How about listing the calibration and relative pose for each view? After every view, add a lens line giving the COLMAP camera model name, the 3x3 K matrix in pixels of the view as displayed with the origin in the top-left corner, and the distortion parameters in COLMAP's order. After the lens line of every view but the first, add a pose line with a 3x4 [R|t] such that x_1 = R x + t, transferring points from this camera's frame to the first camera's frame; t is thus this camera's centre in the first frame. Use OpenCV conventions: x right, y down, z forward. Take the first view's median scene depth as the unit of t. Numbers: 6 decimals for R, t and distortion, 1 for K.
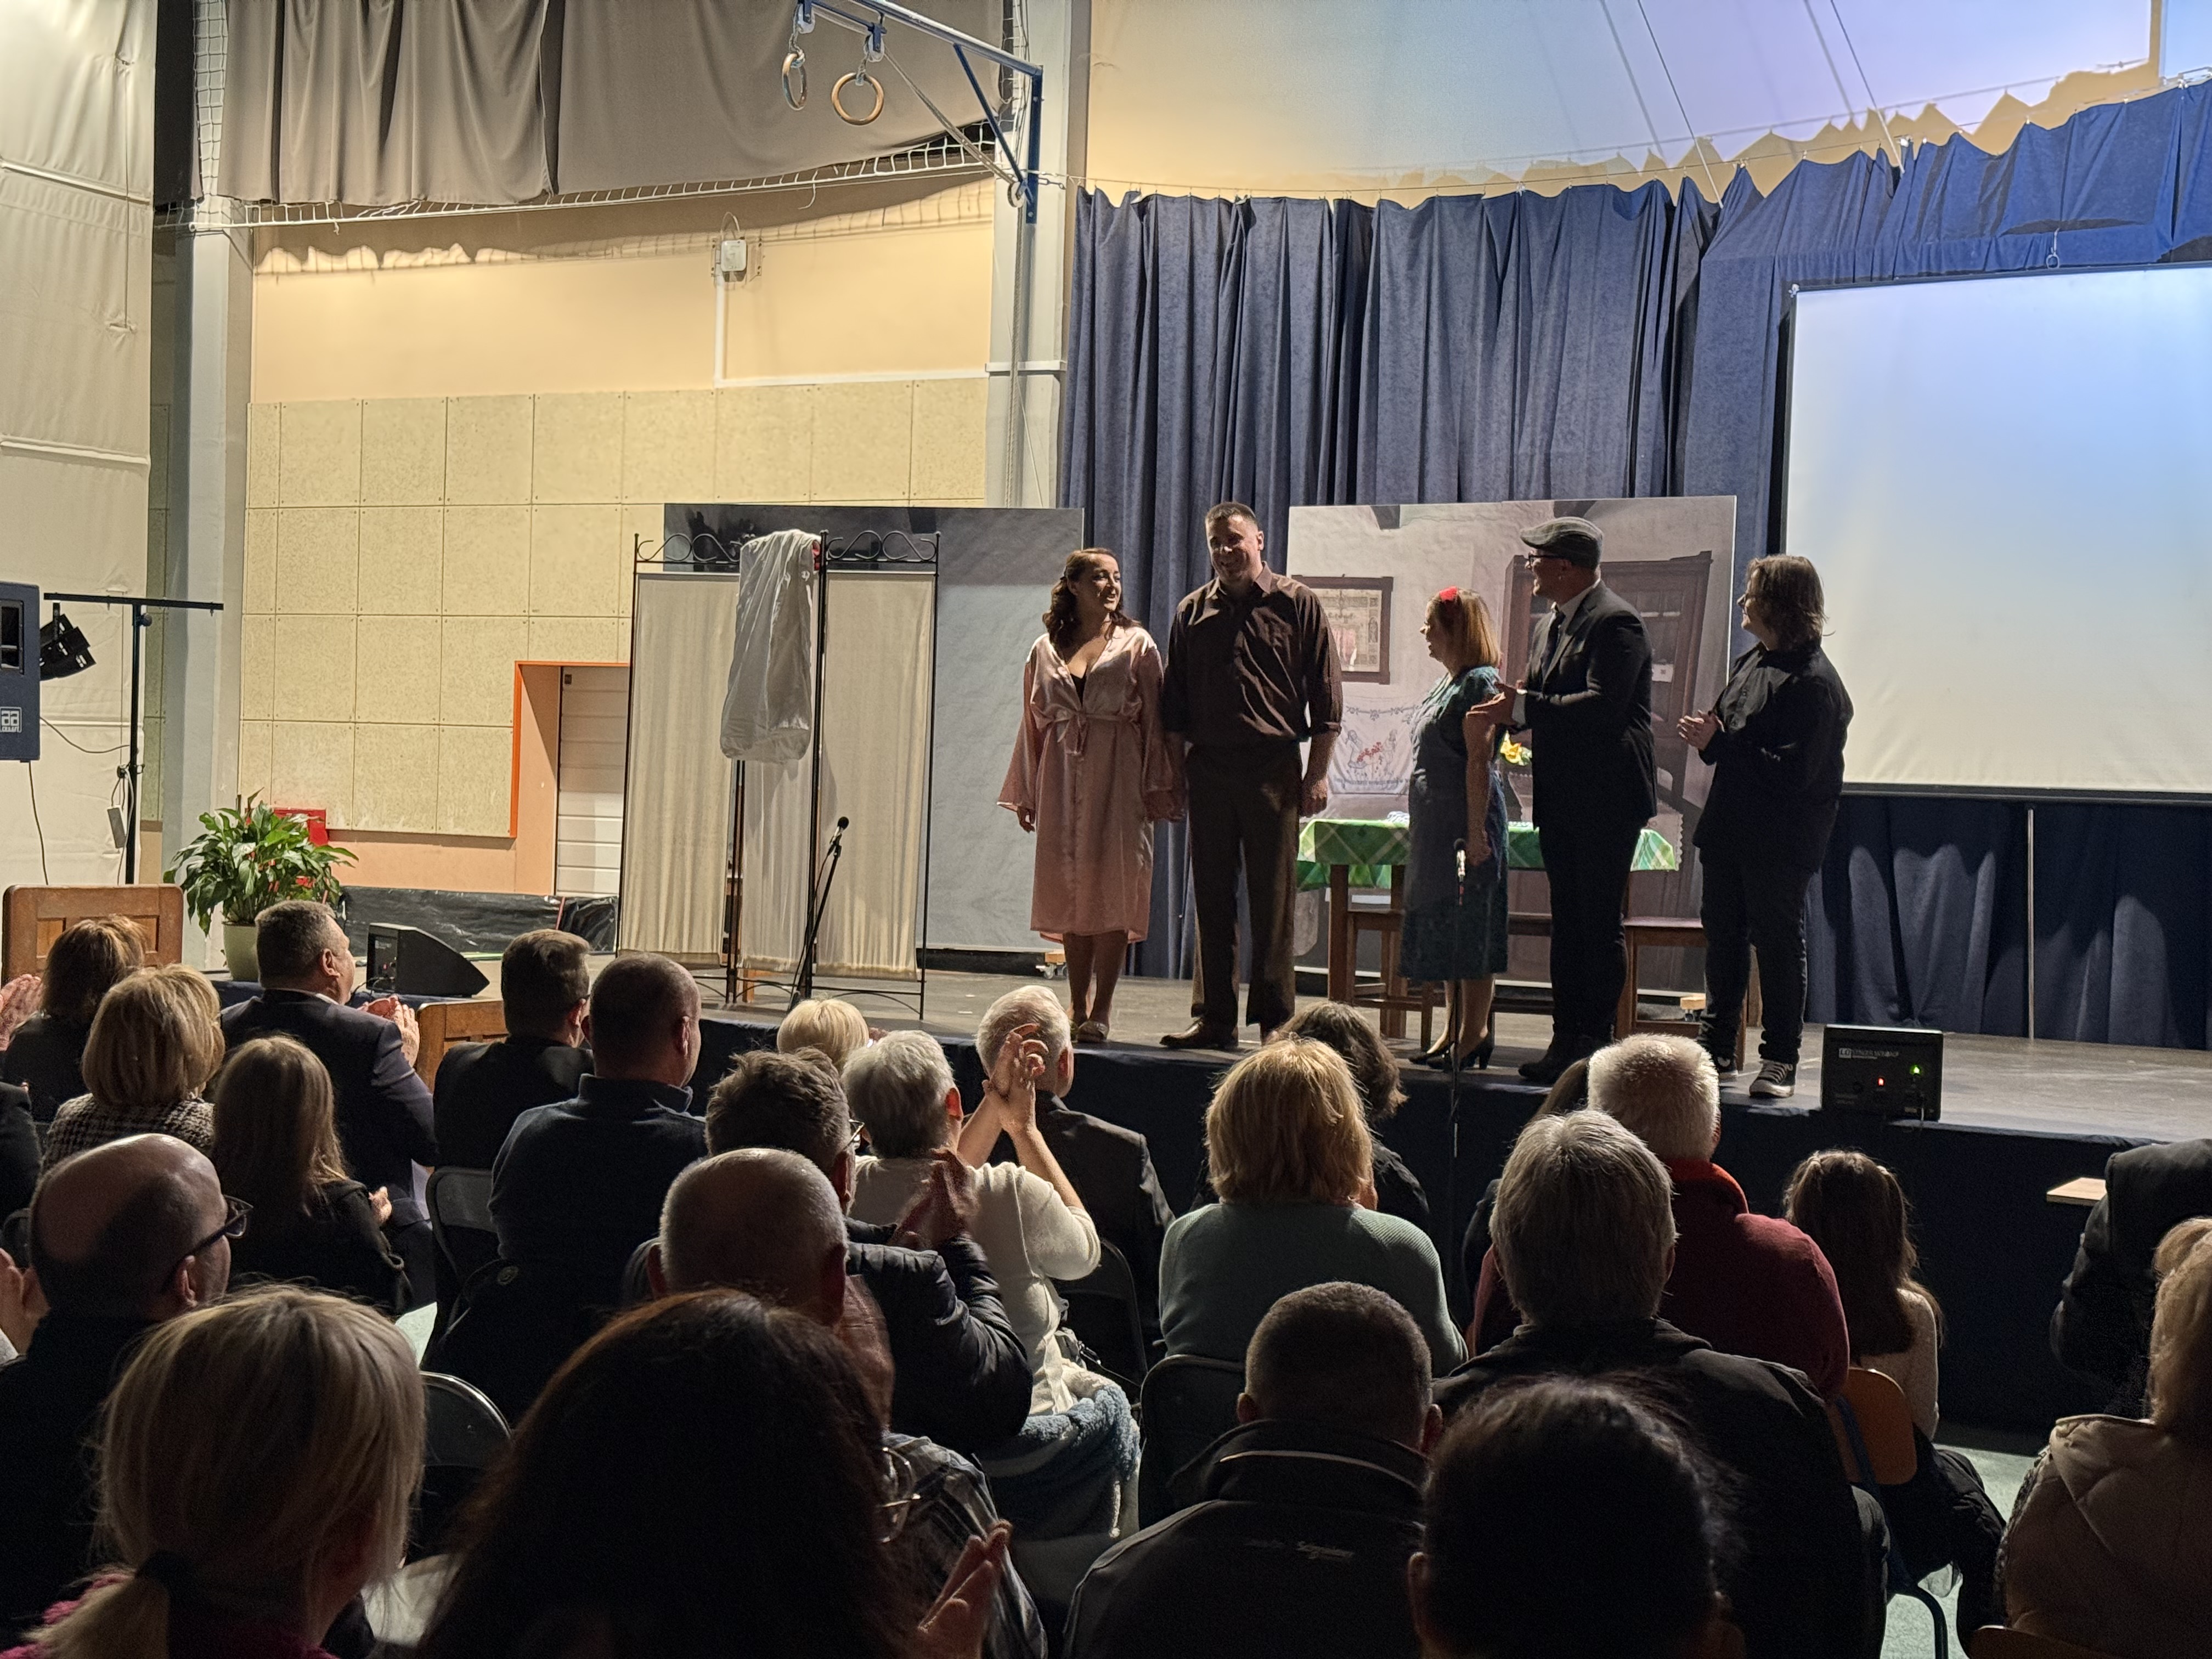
lens RADIAL K [[3059.7, 0, 1106.0], [0, 3059.7, 829.5], [0, 0, 1]] dist [0.130425, -0.047305]
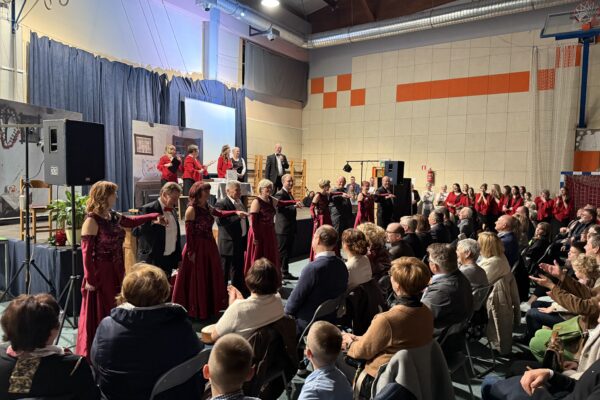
lens RADIAL K [[417.5, 0, 300.0], [0, 417.5, 200.0], [0, 0, 1]] dist [0.079993, -0.109540]
pose [[0.100883, -0.080448, 0.991640, -0.571651], [-0.005980, 0.996658, 0.081464, -0.028184], [-0.994880, -0.014149, 0.100065, 0.586155]]
